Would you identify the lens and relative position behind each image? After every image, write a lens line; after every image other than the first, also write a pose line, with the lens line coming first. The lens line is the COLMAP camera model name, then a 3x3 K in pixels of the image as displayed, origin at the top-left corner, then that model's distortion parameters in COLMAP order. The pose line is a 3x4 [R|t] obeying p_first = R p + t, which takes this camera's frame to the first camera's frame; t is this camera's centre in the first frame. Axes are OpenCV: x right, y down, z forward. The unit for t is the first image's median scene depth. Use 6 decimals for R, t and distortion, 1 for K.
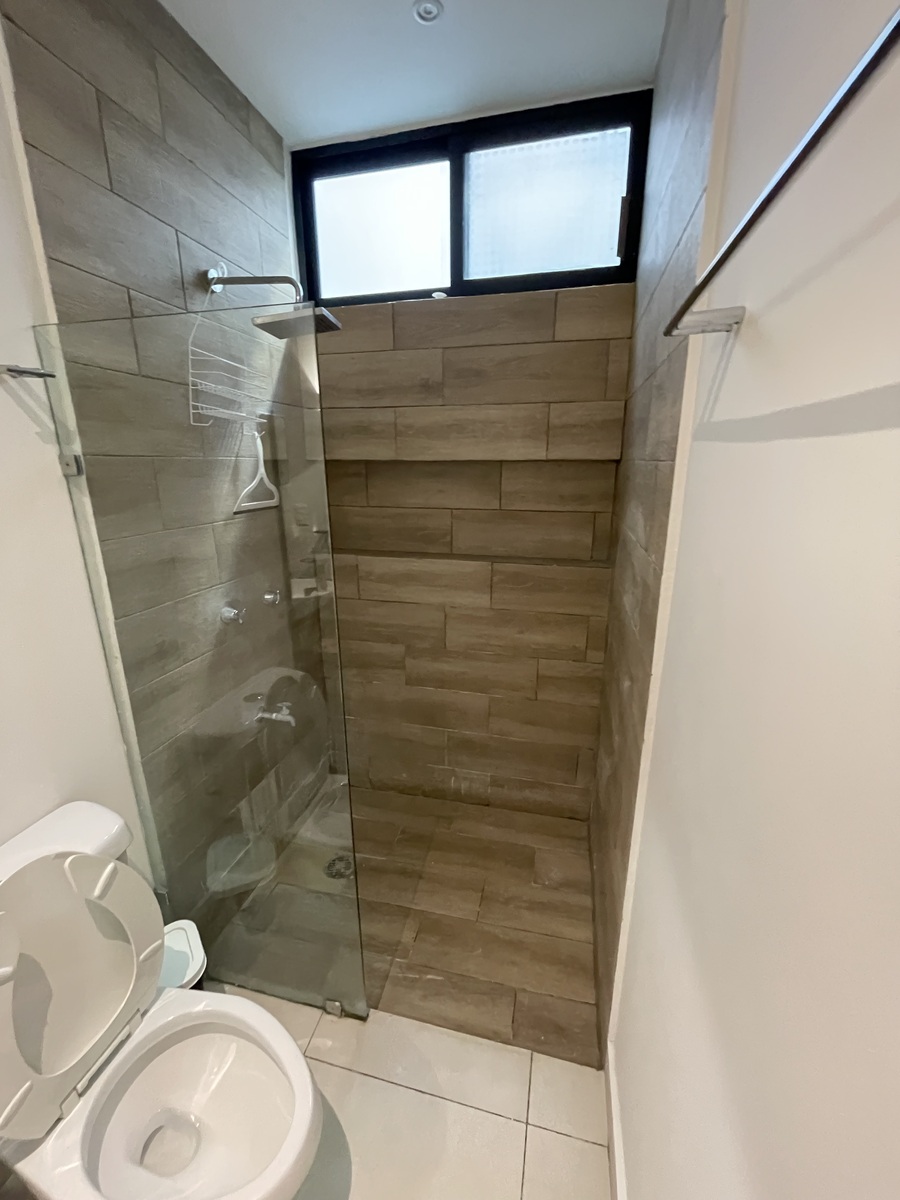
lens RADIAL K [[482.4, 0, 454.0], [0, 482.4, 598.0], [0, 0, 1]] dist [-0.003584, 0.000392]
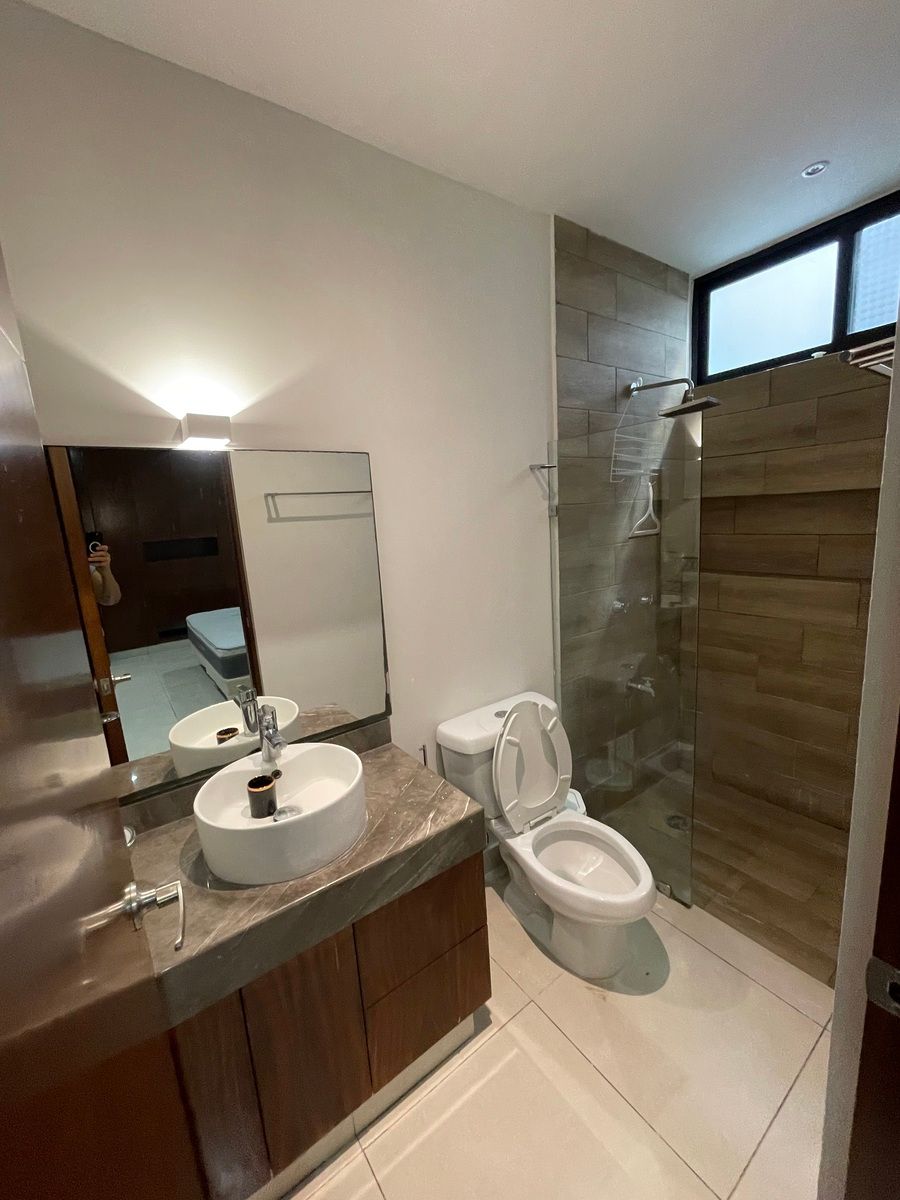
lens RADIAL K [[482.4, 0, 454.0], [0, 482.4, 598.0], [0, 0, 1]] dist [-0.003584, 0.000392]
pose [[0.756366, 0.069893, -0.650405, 0.107237], [-0.119189, 0.992357, -0.031966, 0.112417], [0.643199, 0.101699, 0.758915, -0.427144]]
